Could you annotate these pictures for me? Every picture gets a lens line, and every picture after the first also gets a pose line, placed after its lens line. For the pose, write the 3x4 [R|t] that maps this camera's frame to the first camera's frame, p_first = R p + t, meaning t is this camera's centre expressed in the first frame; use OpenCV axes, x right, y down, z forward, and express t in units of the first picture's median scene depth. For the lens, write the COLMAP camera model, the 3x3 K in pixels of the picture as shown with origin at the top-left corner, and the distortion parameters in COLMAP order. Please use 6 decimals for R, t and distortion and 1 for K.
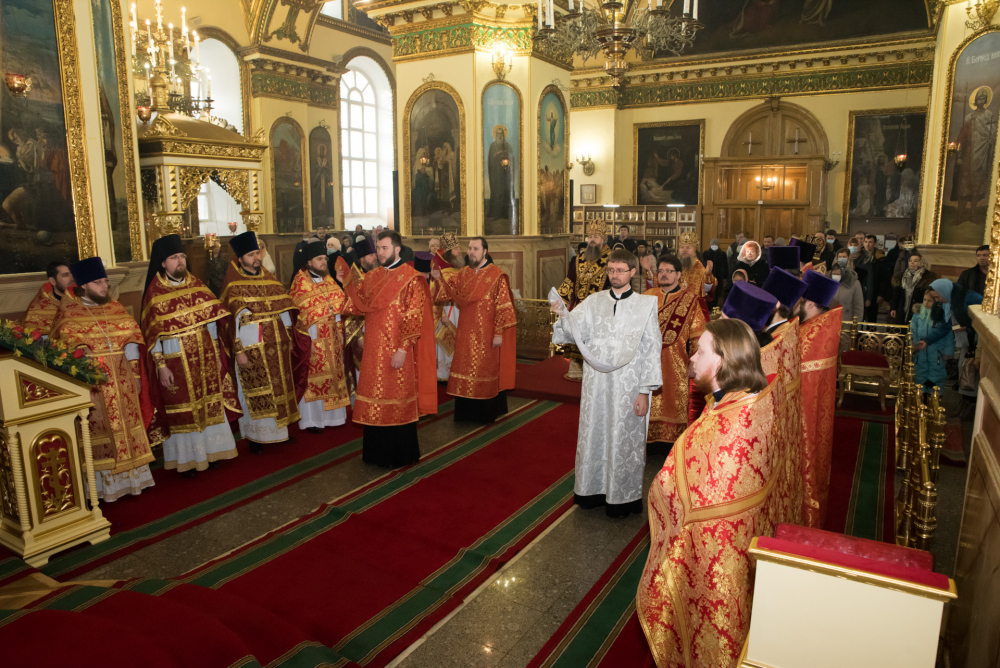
lens RADIAL K [[676.4, 0, 502.0], [0, 676.4, 332.3], [0, 0, 1]] dist [-0.133350, 0.088171]
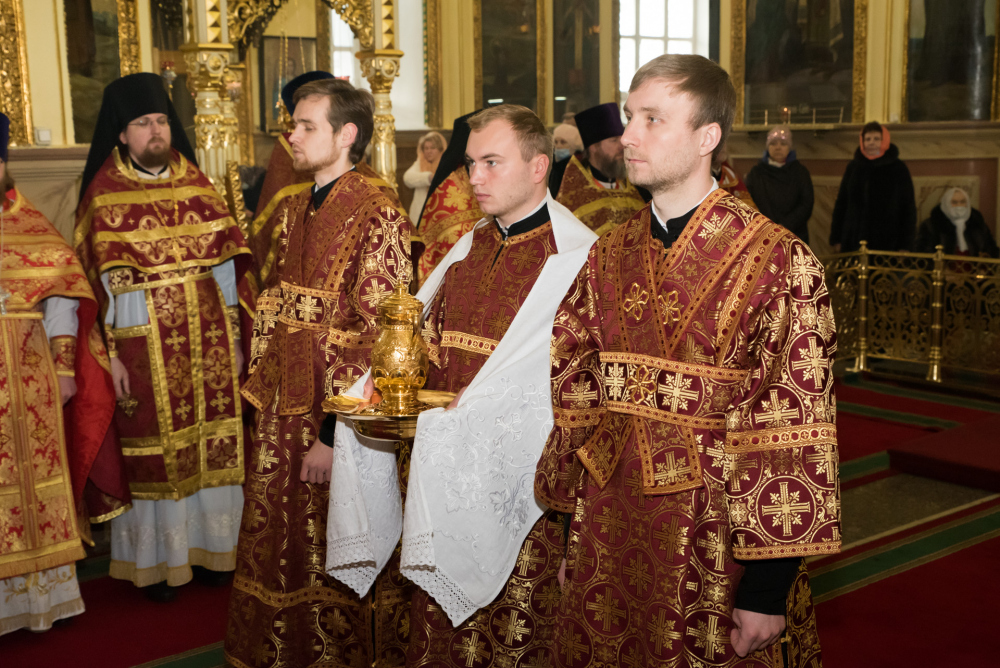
lens RADIAL K [[1320.0, 0, 514.2], [0, 1320.0, 315.2], [0, 0, 1]] dist [0.073975, 0.027097]
pose [[0.945726, 0.039440, -0.322564, 0.017380], [-0.047190, 0.998754, -0.016238, 0.010973], [0.321521, 0.030579, 0.946408, 0.081068]]
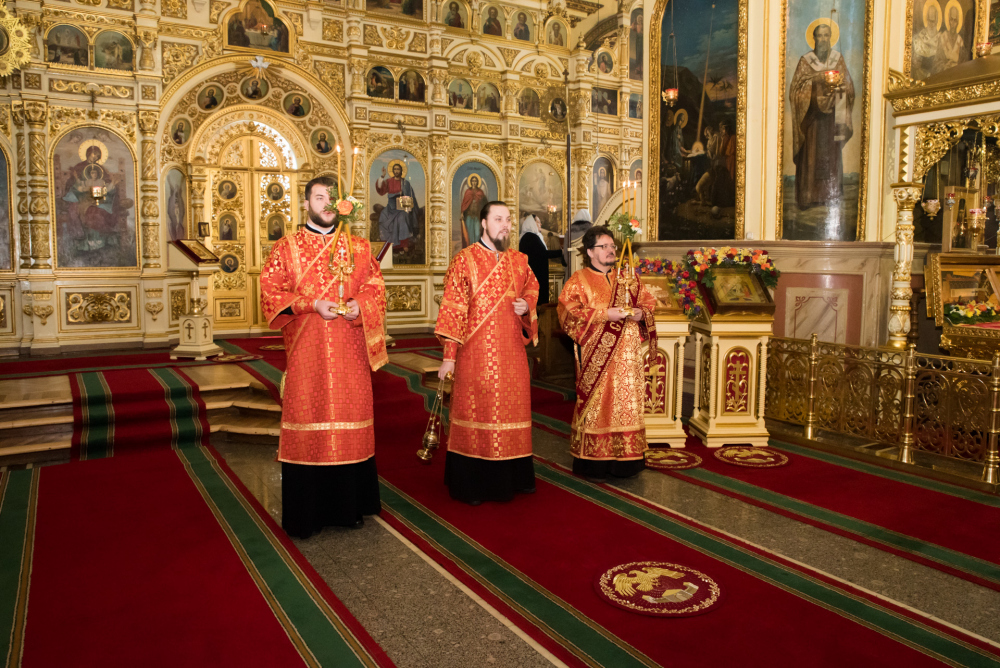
lens RADIAL K [[740.8, 0, 497.6], [0, 740.8, 323.0], [0, 0, 1]] dist [-0.121216, 0.090951]
pose [[-0.475222, 0.085182, -0.875733, 0.284366], [-0.150942, 0.972655, 0.176519, -0.050753], [0.866822, 0.216071, -0.449370, 0.530582]]
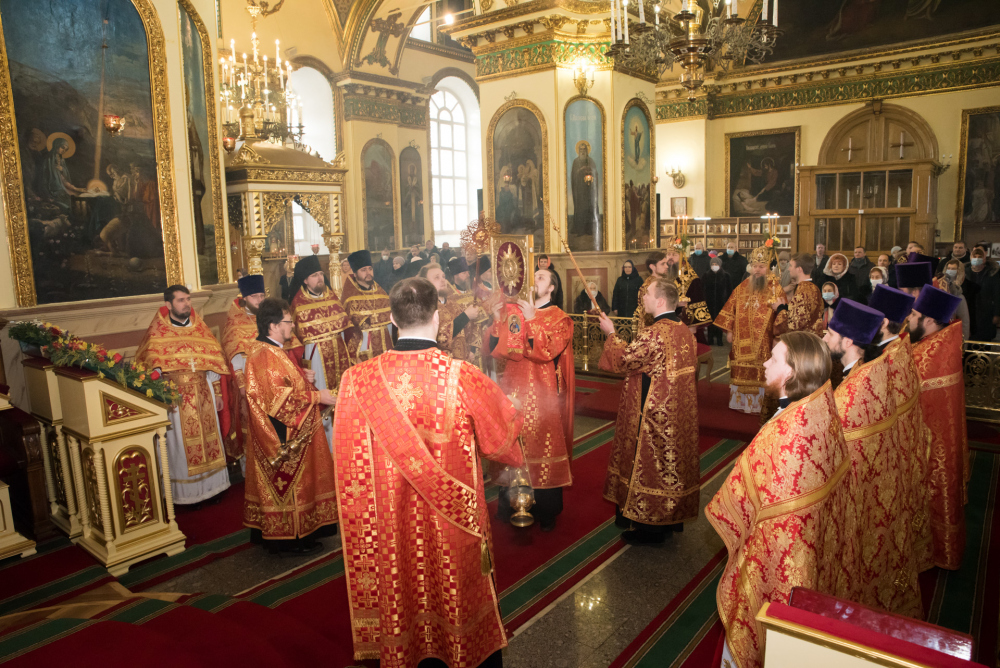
lens RADIAL K [[676.4, 0, 502.0], [0, 676.4, 332.3], [0, 0, 1]] dist [-0.133350, 0.088171]
pose [[0.989738, -0.000549, -0.142890, 0.018656], [-0.002290, 0.999803, -0.019705, -0.005524], [0.142872, 0.019830, 0.989542, 0.006683]]
